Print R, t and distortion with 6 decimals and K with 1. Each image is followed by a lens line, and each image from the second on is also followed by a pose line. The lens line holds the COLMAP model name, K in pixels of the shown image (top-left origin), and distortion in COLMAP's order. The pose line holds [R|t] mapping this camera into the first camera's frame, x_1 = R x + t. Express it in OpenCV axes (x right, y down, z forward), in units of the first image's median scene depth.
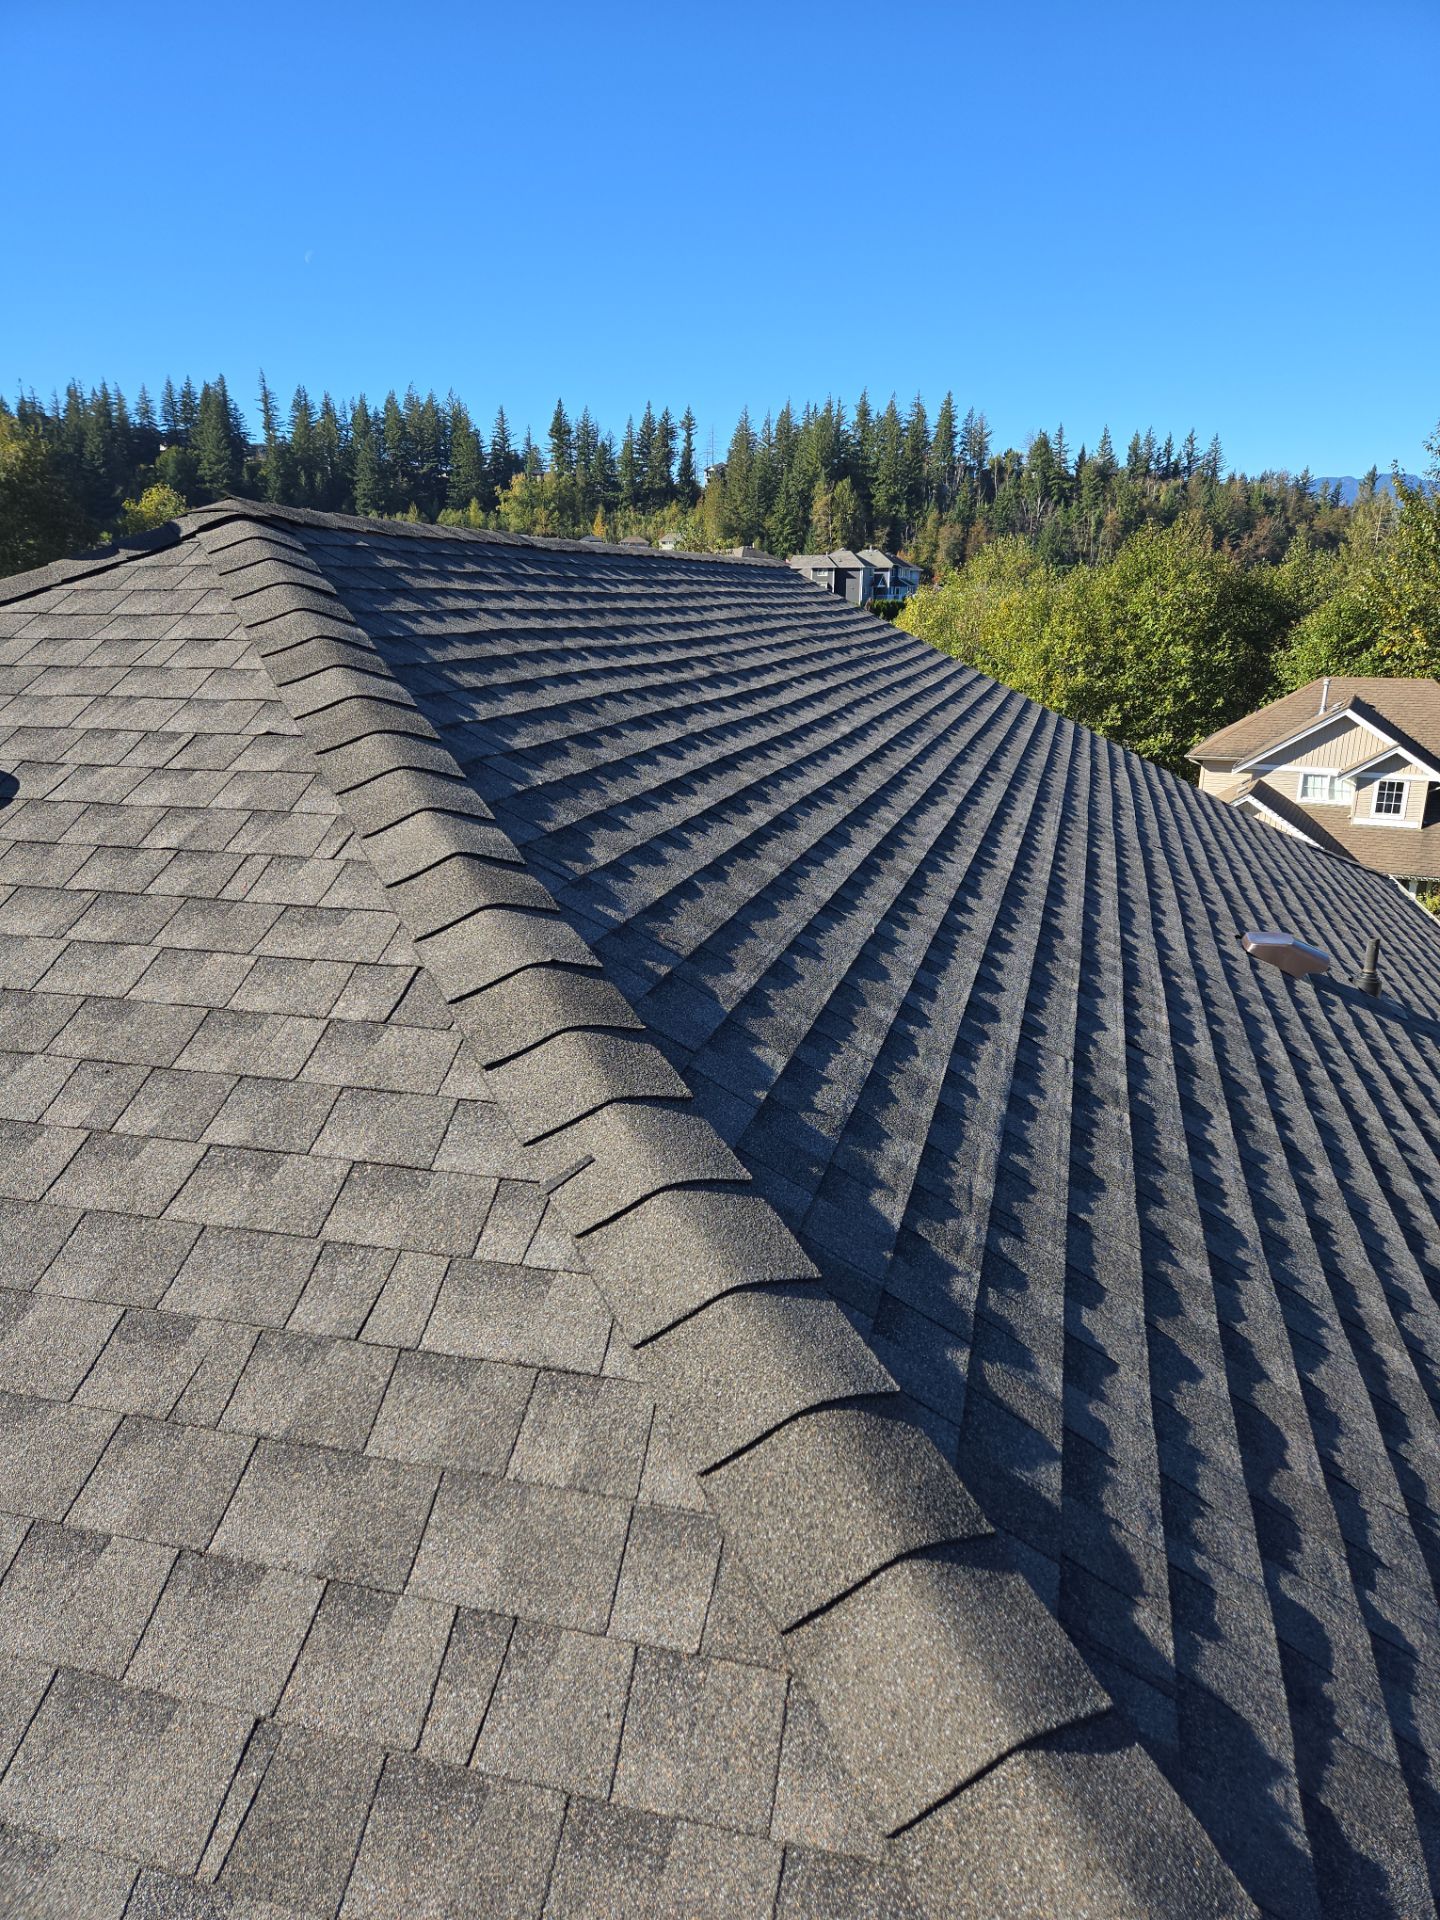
lens RADIAL K [[1276.7, 0, 720.0], [0, 1276.7, 960.0], [0, 0, 1]] dist [0.108092, -0.093185]
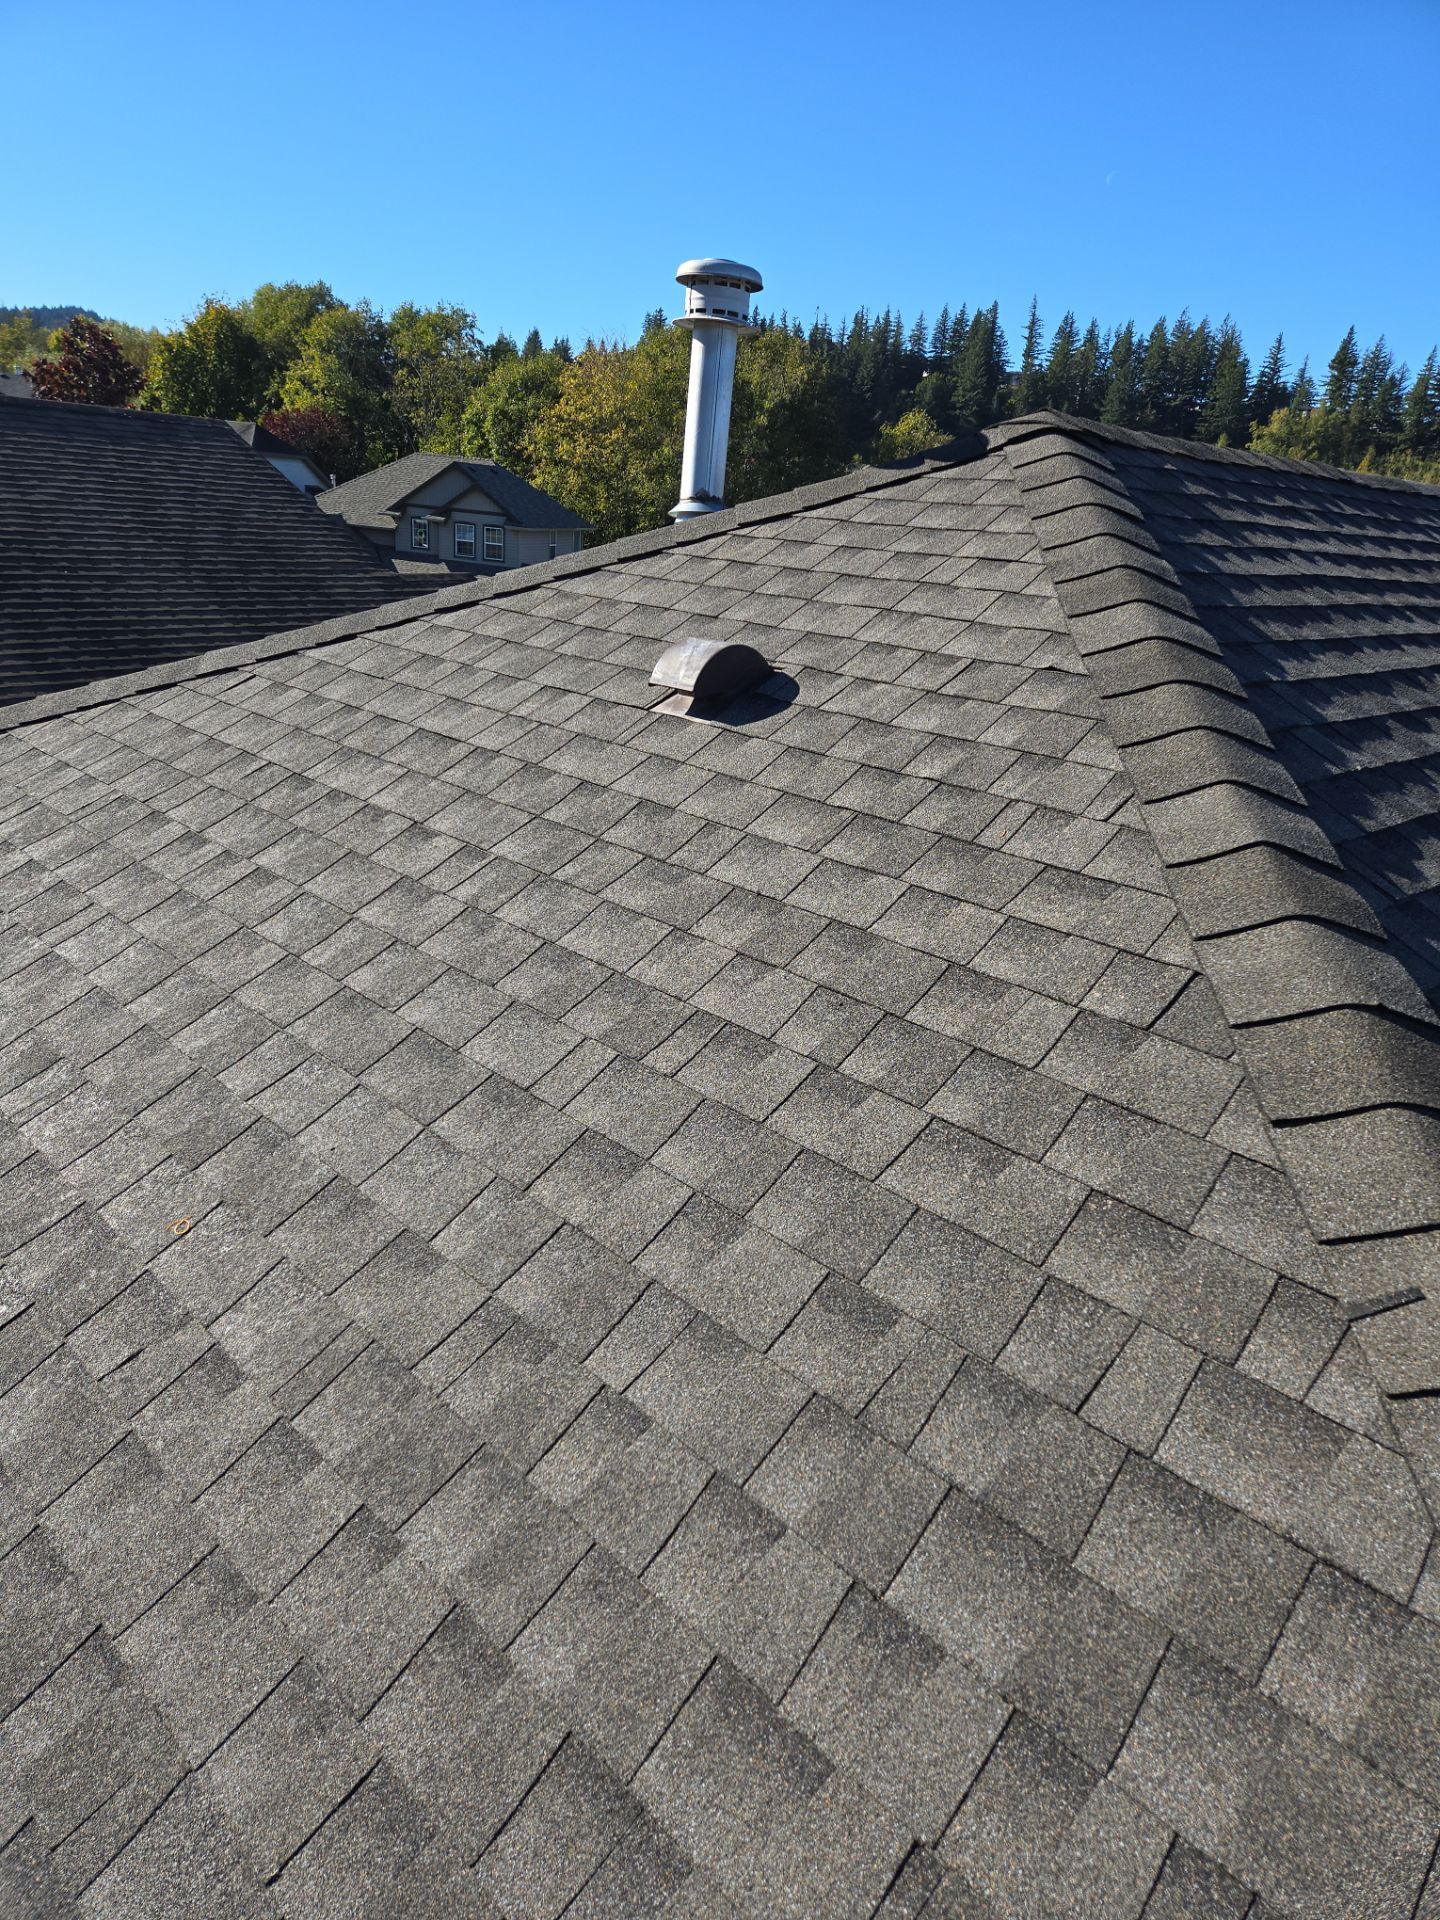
lens RADIAL K [[1276.7, 0, 720.0], [0, 1276.7, 960.0], [0, 0, 1]] dist [0.108092, -0.093185]
pose [[0.869220, 0.234370, -0.435348, -0.119770], [-0.215011, 0.972075, 0.094024, -0.012523], [0.445227, 0.011878, 0.895339, 0.096754]]
